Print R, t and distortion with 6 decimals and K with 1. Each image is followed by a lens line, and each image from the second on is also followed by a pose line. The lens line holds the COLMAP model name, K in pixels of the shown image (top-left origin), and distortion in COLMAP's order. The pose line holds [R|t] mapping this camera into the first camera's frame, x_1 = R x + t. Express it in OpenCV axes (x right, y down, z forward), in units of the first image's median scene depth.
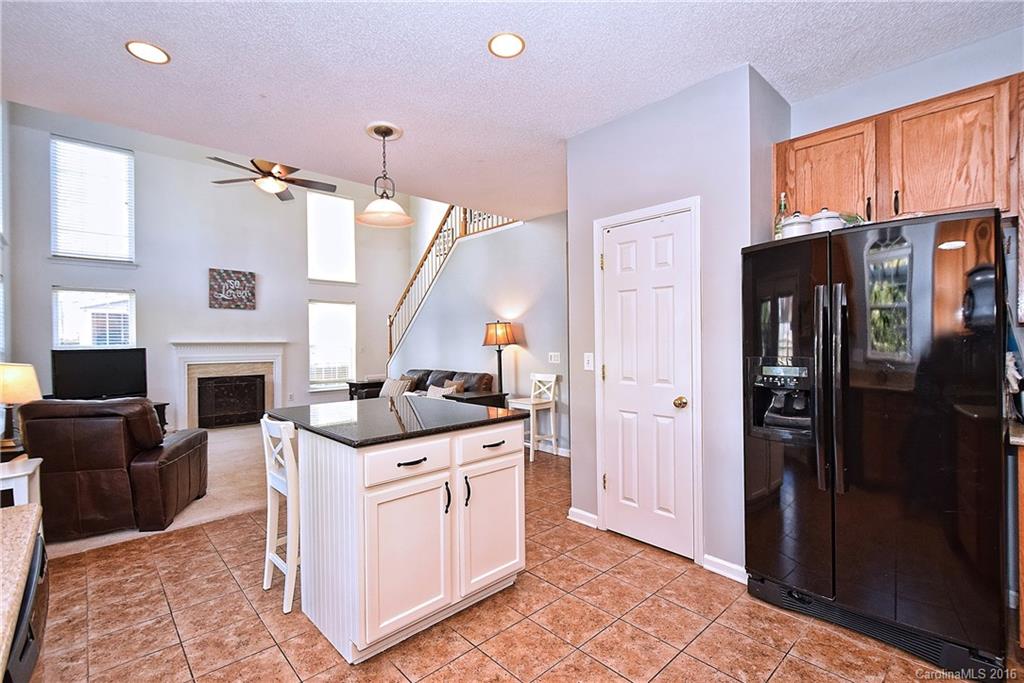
lens RADIAL K [[451.5, 0, 508.3], [0, 451.5, 346.4], [0, 0, 1]] dist [0.000217, -0.000542]
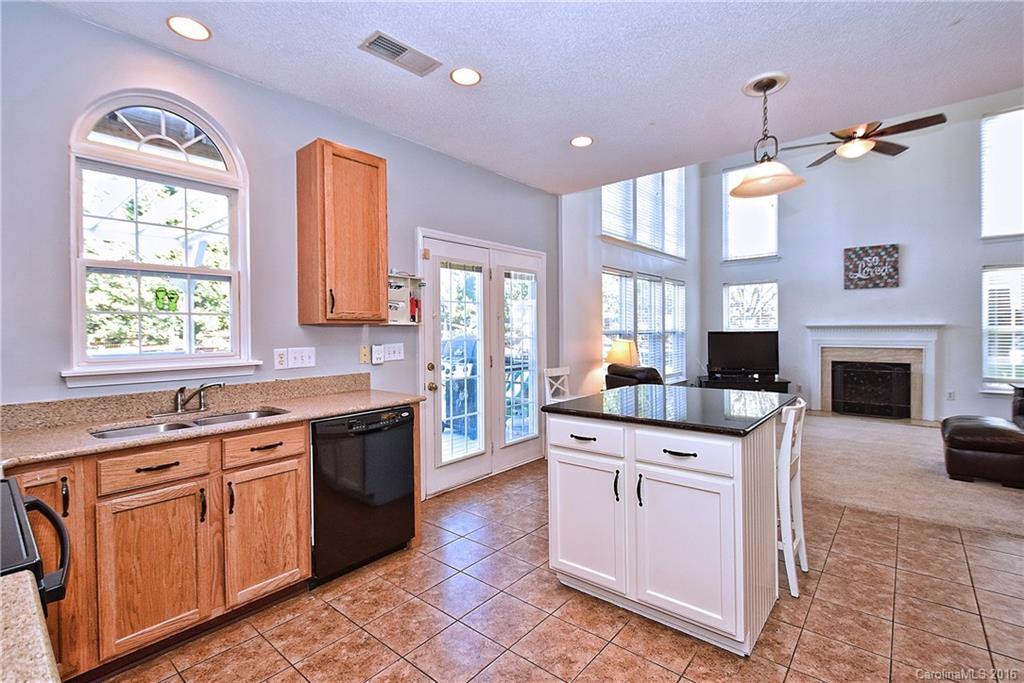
lens RADIAL K [[469.8, 0, 515.7], [0, 469.8, 332.0], [0, 0, 1]] dist [-0.014414, -0.000171]
pose [[0.123288, 0.012290, -0.992295, 0.252262], [-0.002469, 0.999924, 0.012078, -0.005429], [0.992368, 0.000961, 0.123309, 0.188363]]
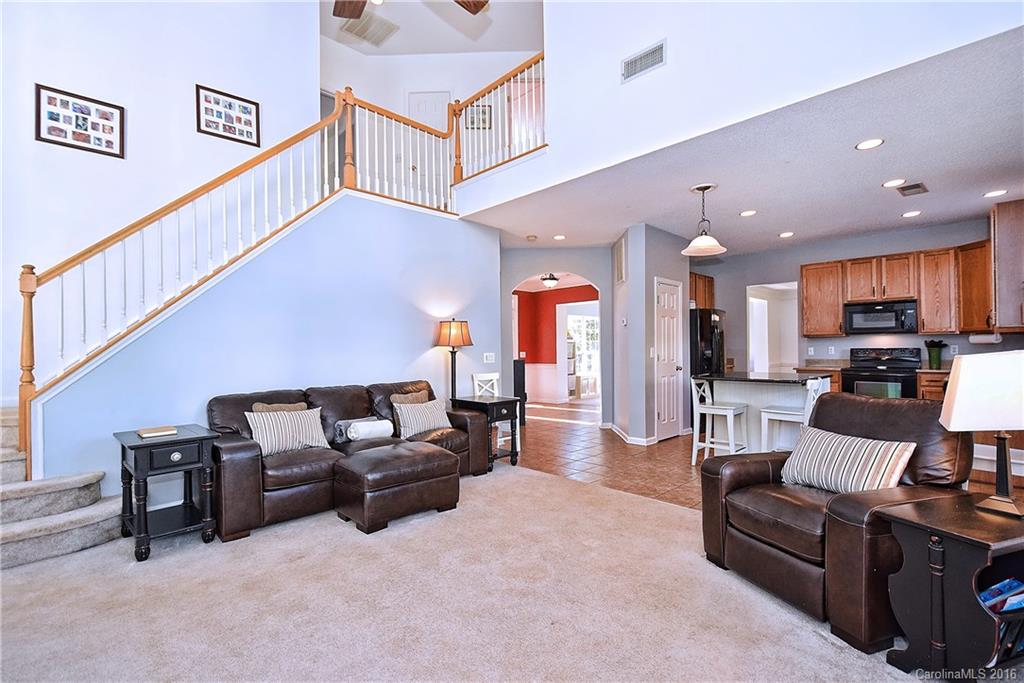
lens RADIAL K [[435.7, 0, 496.9], [0, 435.7, 343.0], [0, 0, 1]] dist [0.002248, -0.005828]
pose [[0.040148, 0.022860, 0.998932, -0.735789], [0.020469, 0.999510, -0.023696, 0.011533], [-0.998984, 0.021398, 0.039660, 0.719333]]
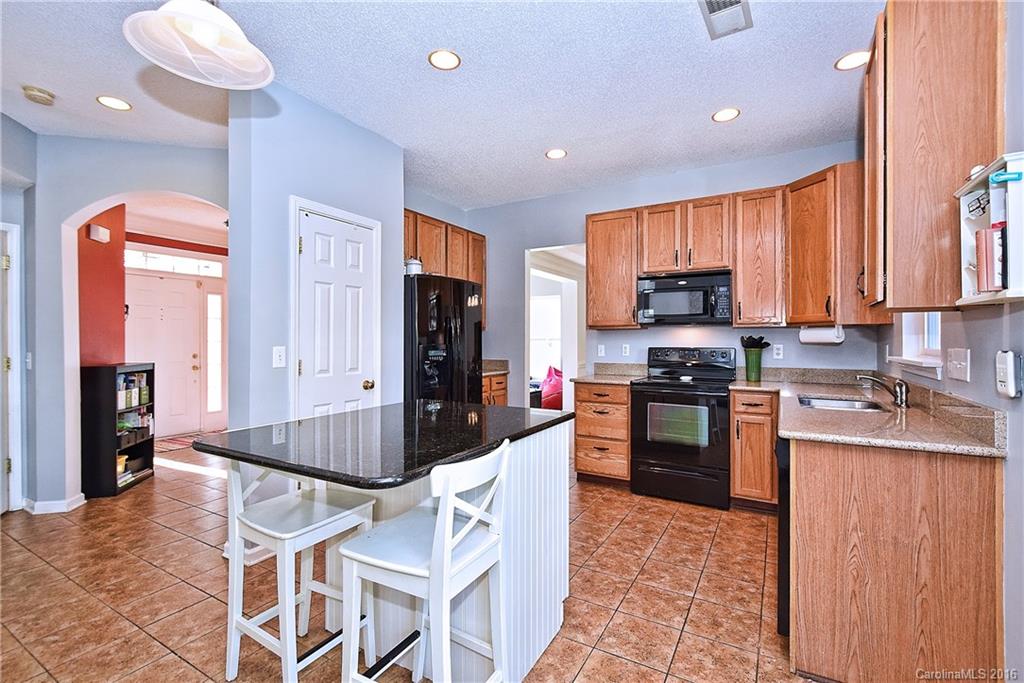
lens RADIAL K [[470.2, 0, 512.5], [0, 470.2, 336.0], [0, 0, 1]] dist [0.001141, 0.000072]
pose [[-0.283546, 0.016770, 0.958812, -0.367544], [0.015990, 0.999791, -0.012758, 0.006308], [-0.958825, 0.011714, -0.283754, 0.385731]]
